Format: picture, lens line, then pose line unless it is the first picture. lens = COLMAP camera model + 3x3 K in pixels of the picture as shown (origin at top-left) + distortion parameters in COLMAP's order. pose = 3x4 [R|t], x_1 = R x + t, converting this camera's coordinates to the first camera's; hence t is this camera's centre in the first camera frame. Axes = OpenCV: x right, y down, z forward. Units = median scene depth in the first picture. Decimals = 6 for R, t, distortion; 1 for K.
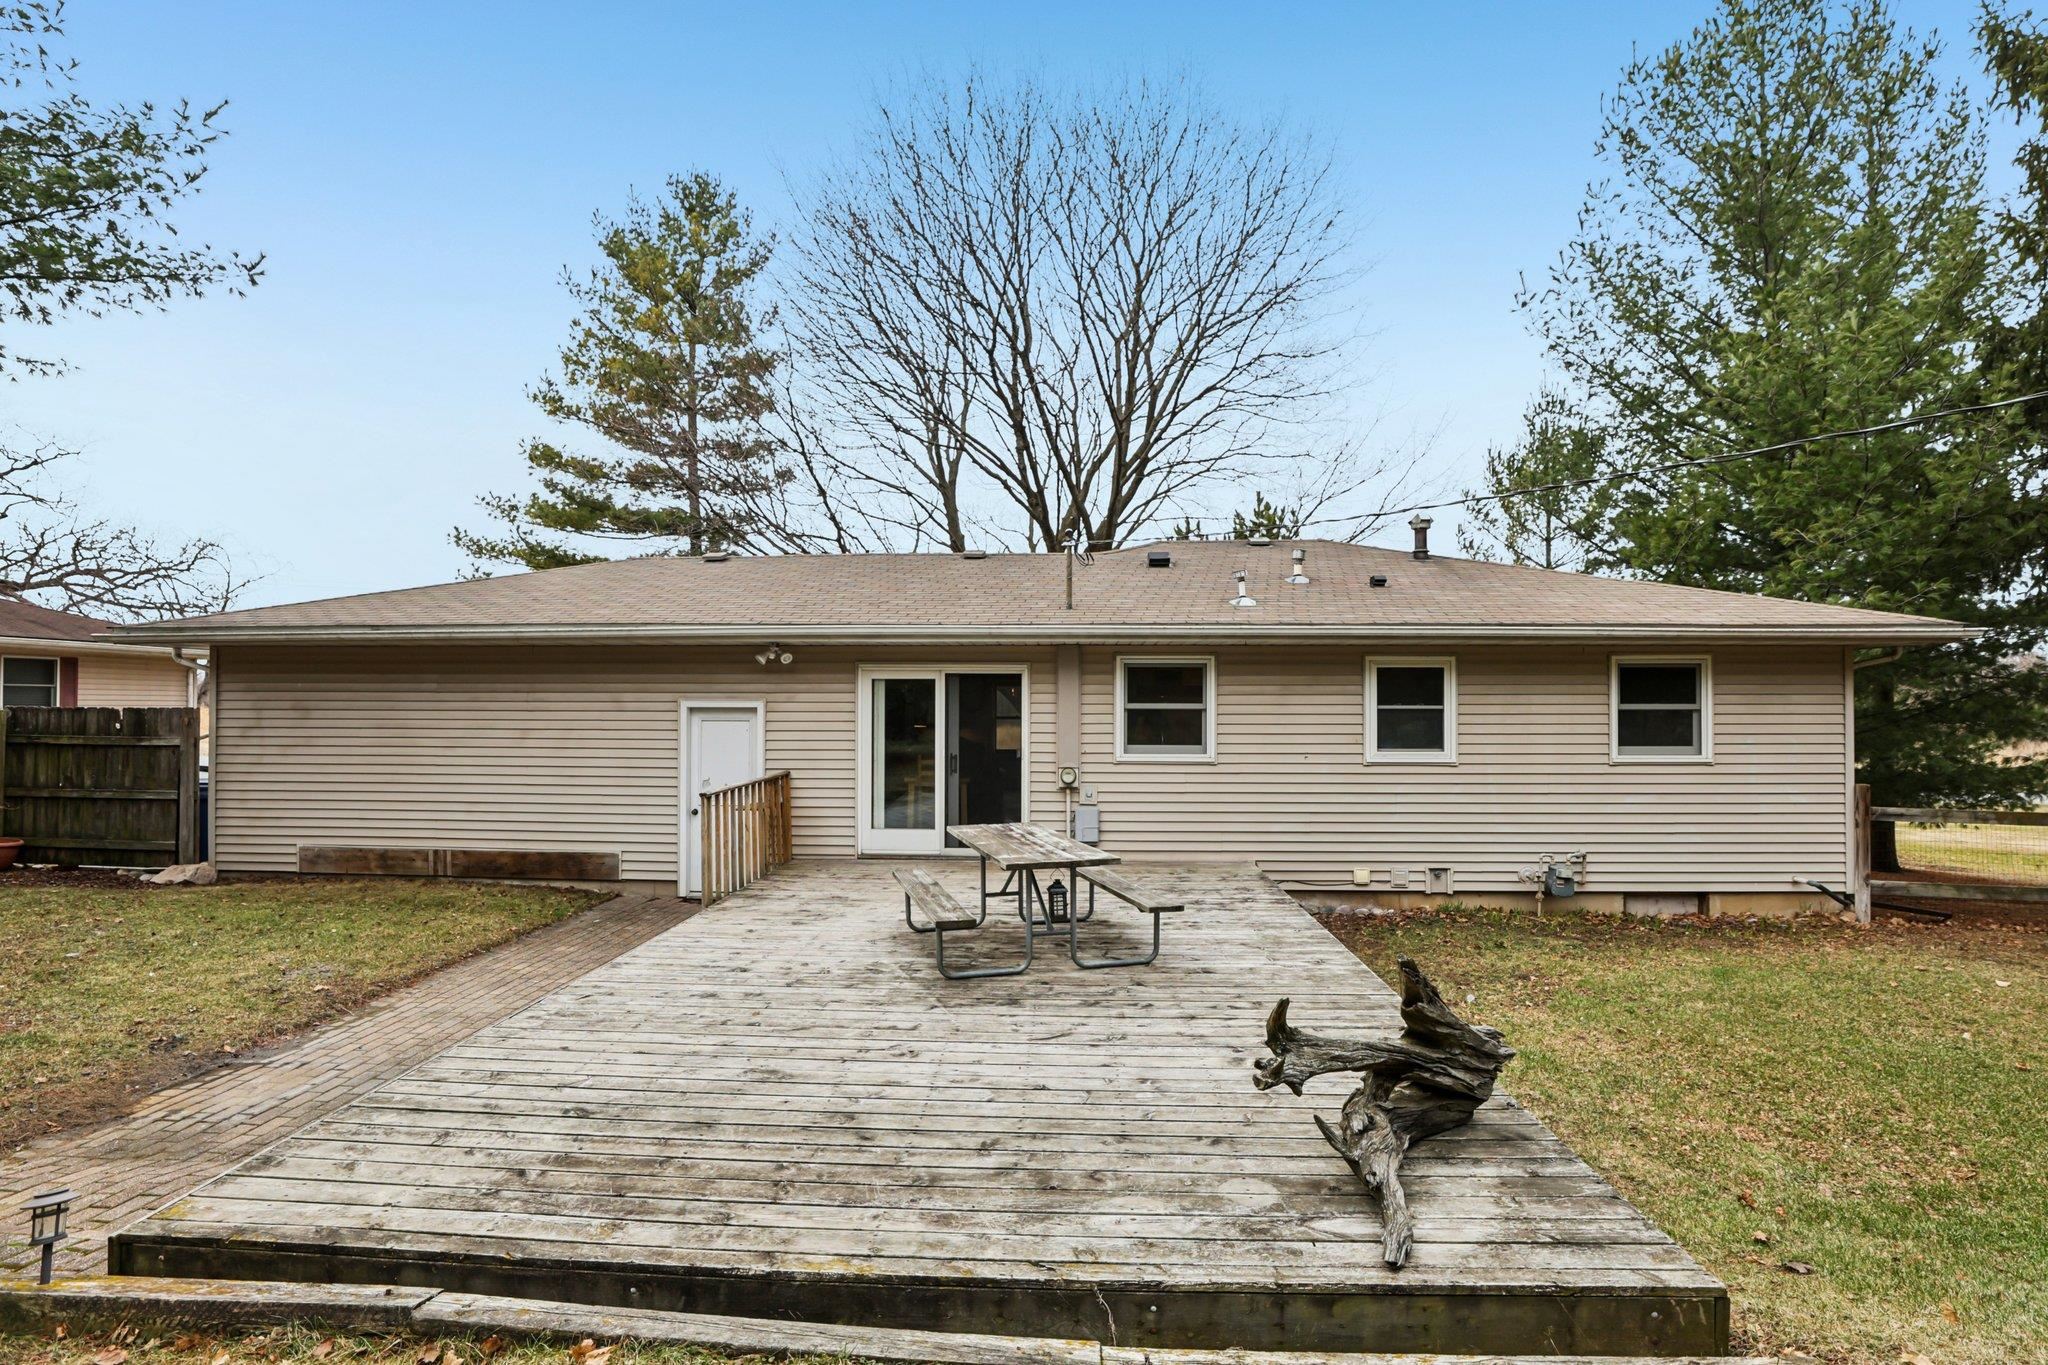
lens RADIAL K [[947.3, 0, 1015.6], [0, 947.3, 625.4], [0, 0, 1]] dist [-0.043411, 0.014550]
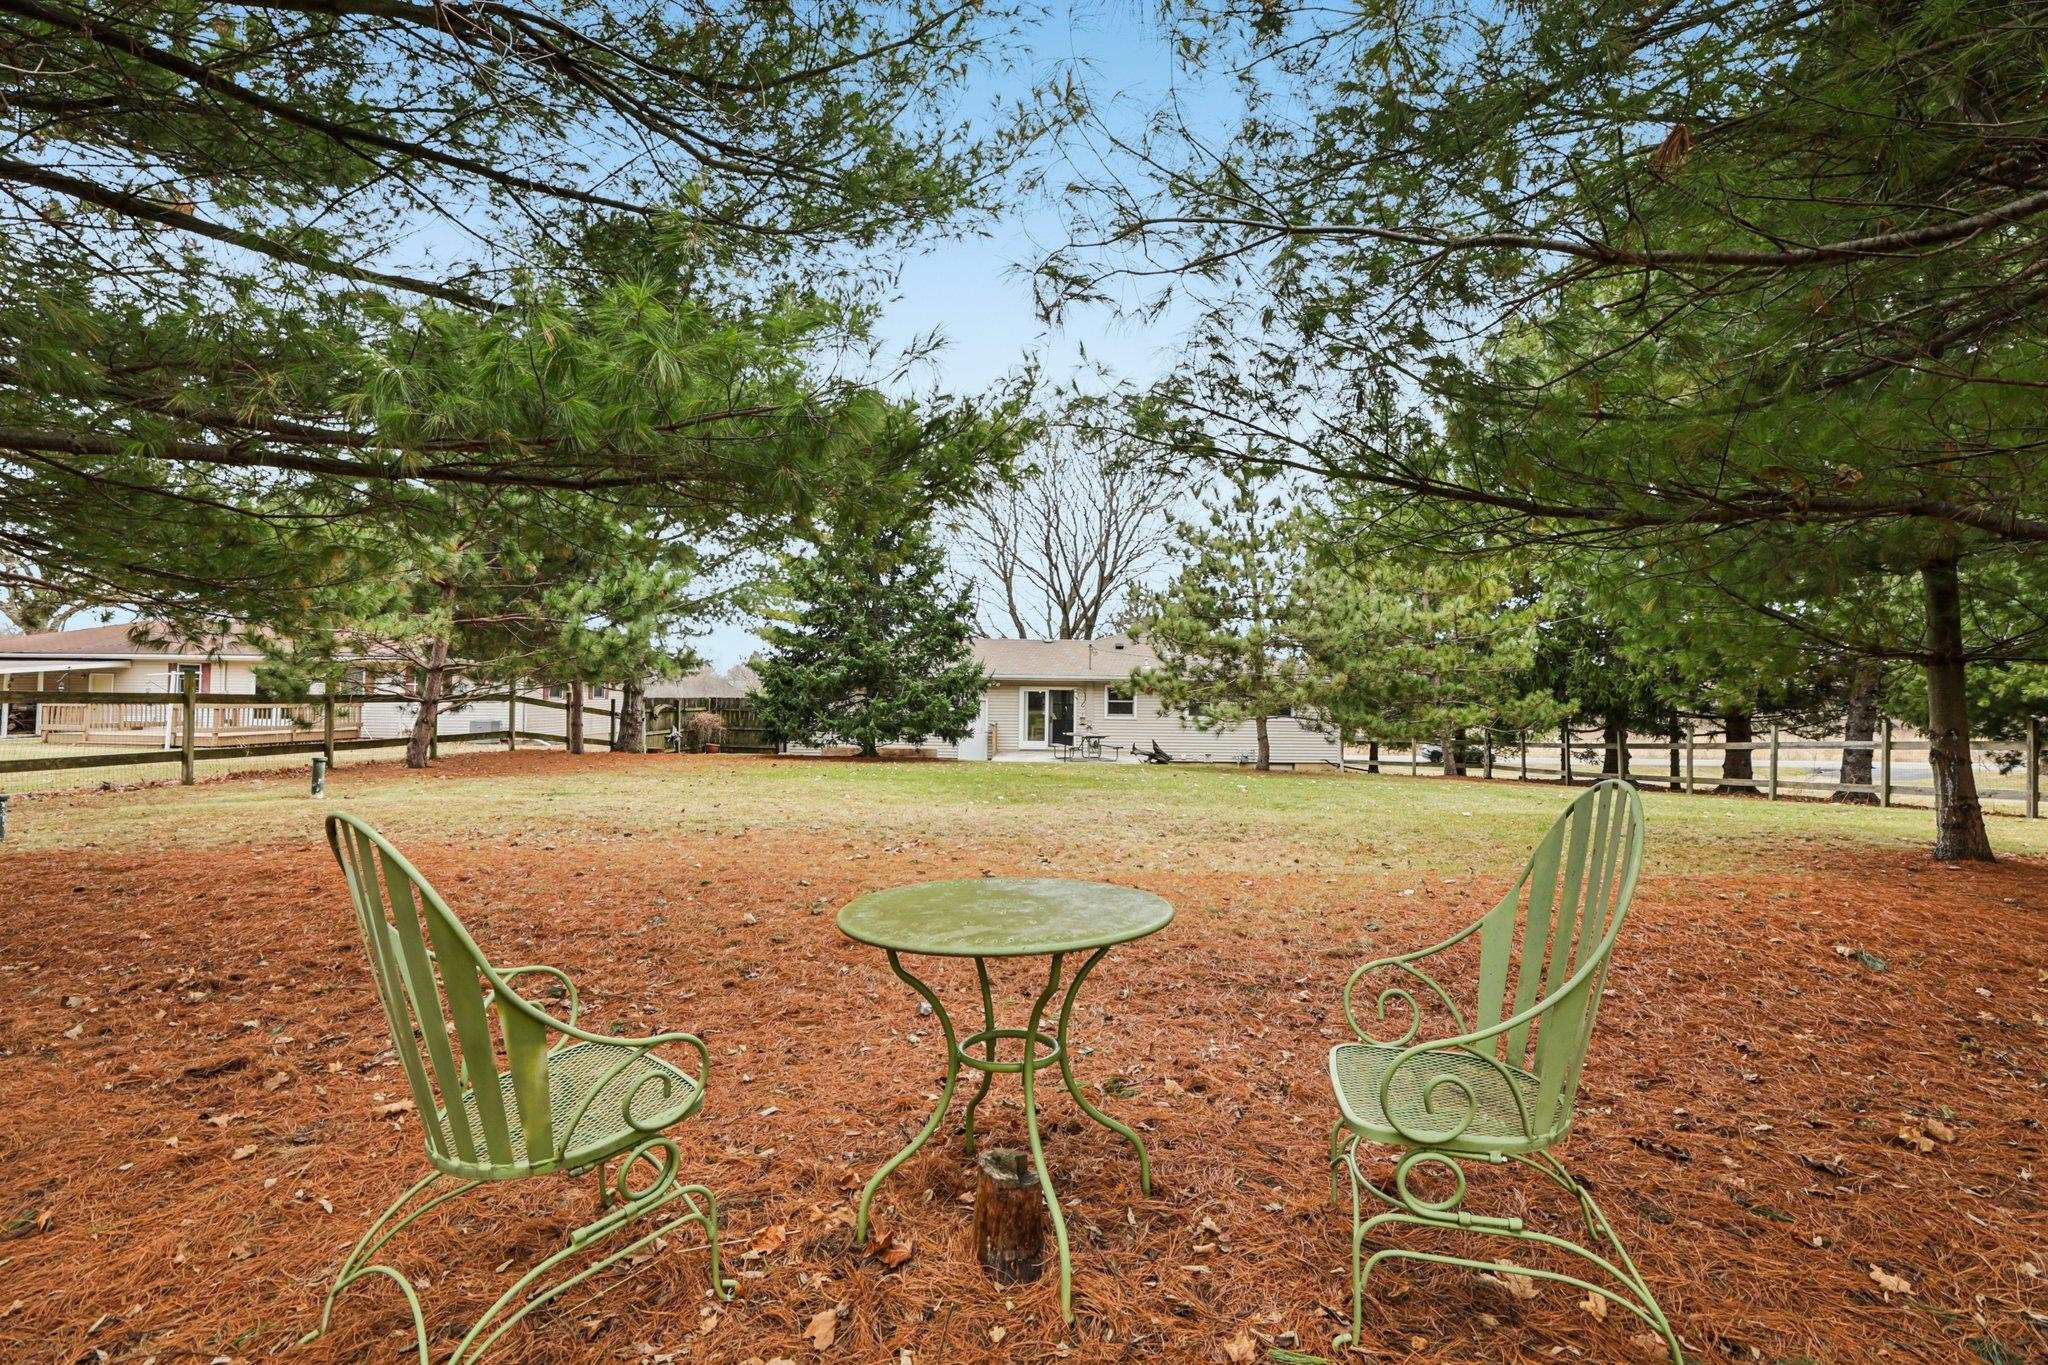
lens RADIAL K [[947.3, 0, 1015.6], [0, 947.3, 625.4], [0, 0, 1]] dist [-0.043411, 0.014550]
pose [[0.999542, 0.007910, 0.029194, -0.274754], [-0.007926, 0.999968, 0.000435, -0.160919], [-0.029189, -0.000666, 0.999574, -2.080521]]
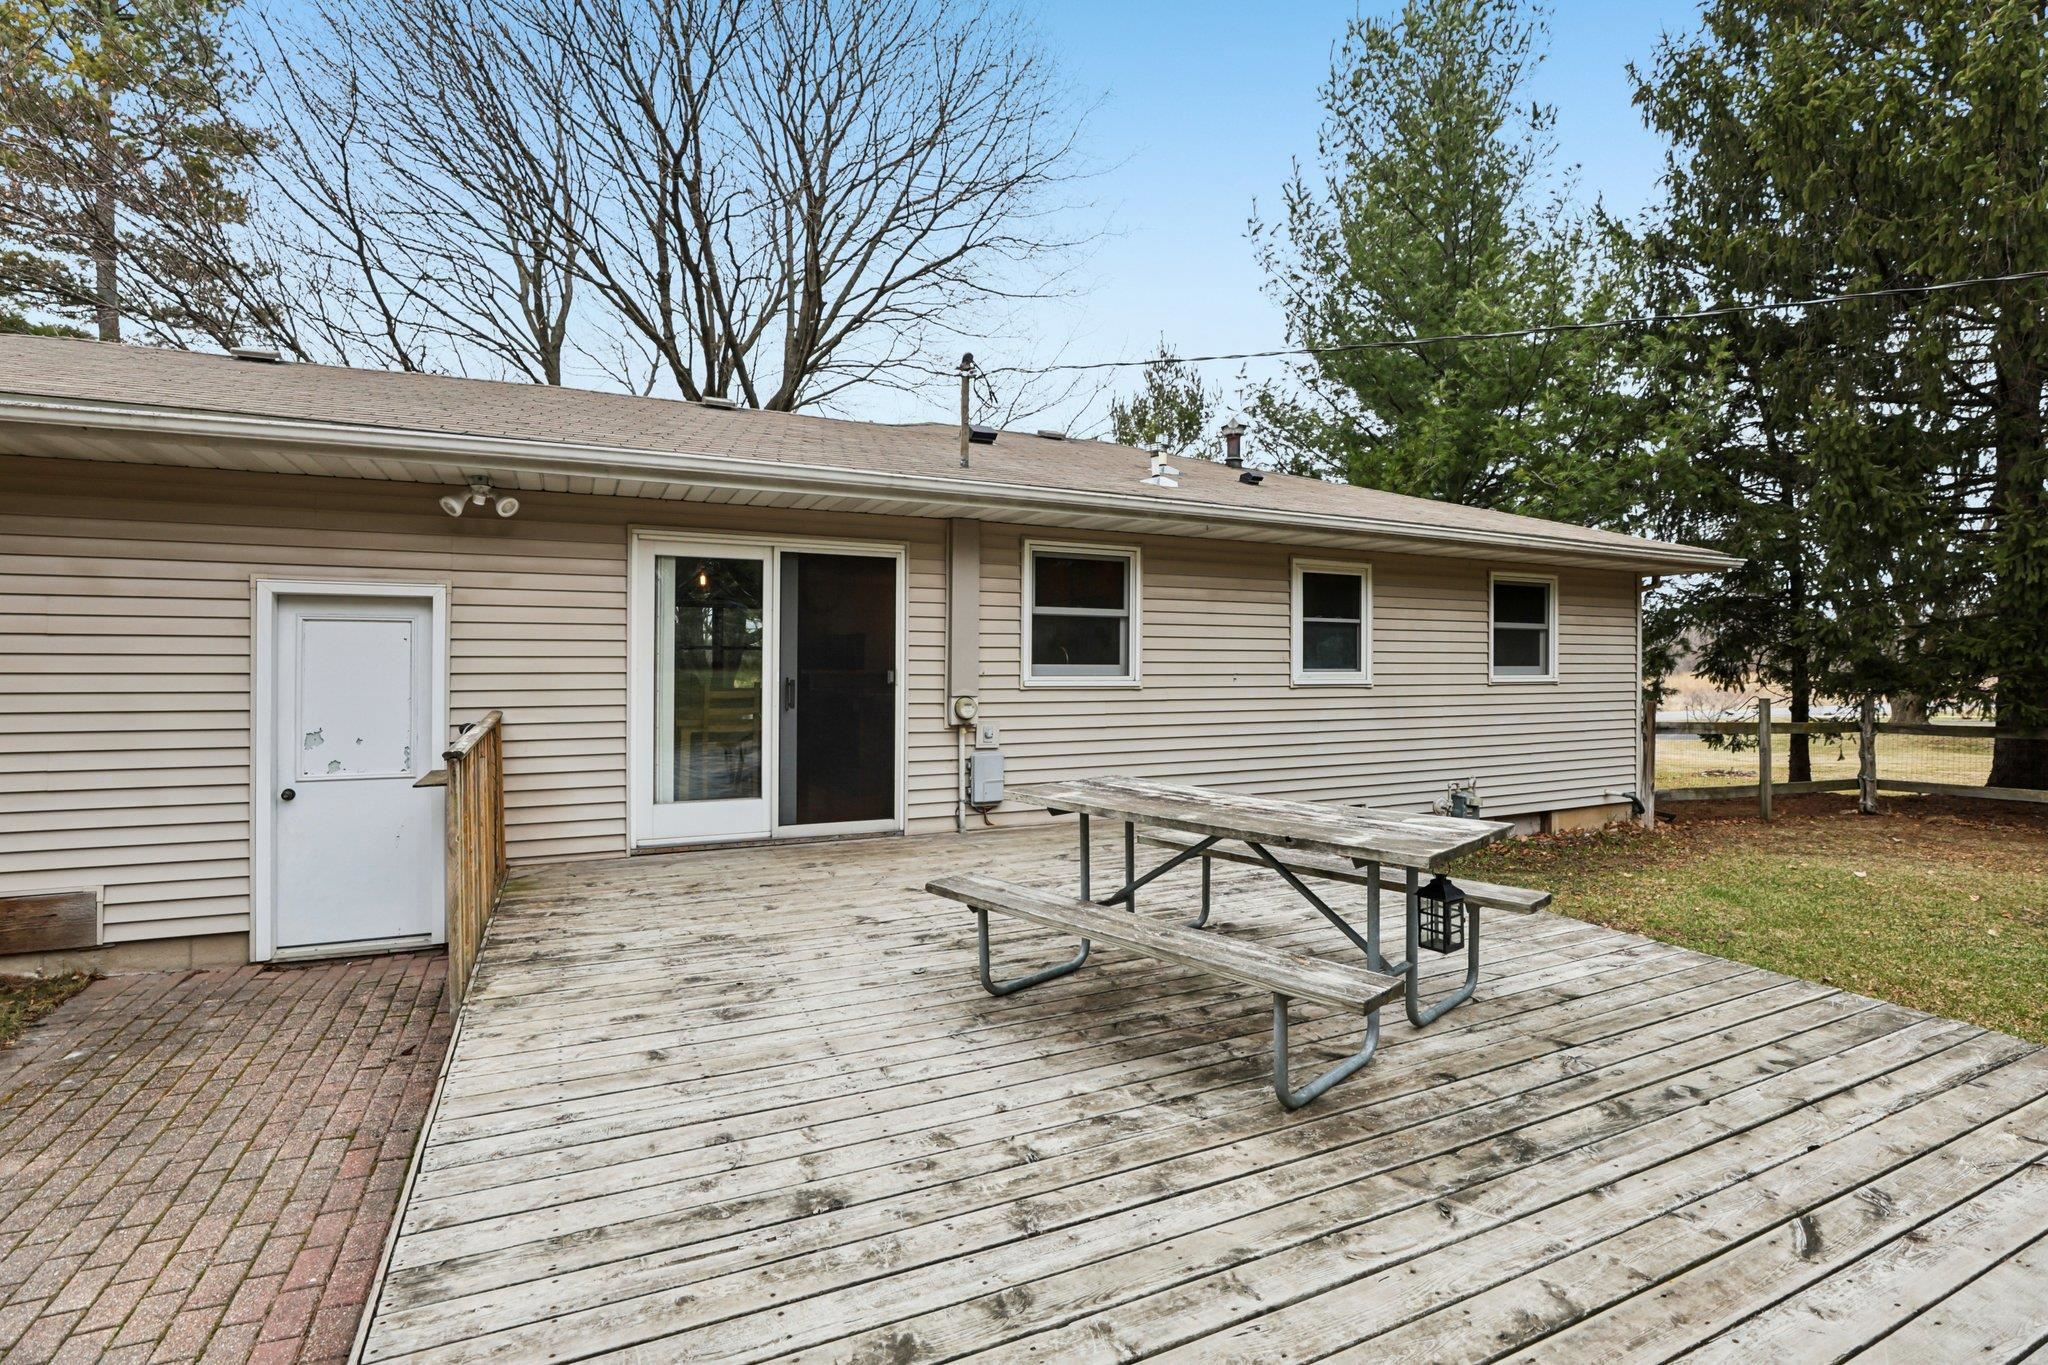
lens RADIAL K [[947.3, 0, 1015.6], [0, 947.3, 625.4], [0, 0, 1]] dist [-0.043411, 0.014550]
pose [[0.881773, 0.018634, 0.471306, -0.236040], [-0.043180, 0.998213, 0.041319, 0.068338], [-0.469693, -0.056785, 0.881001, 0.377611]]
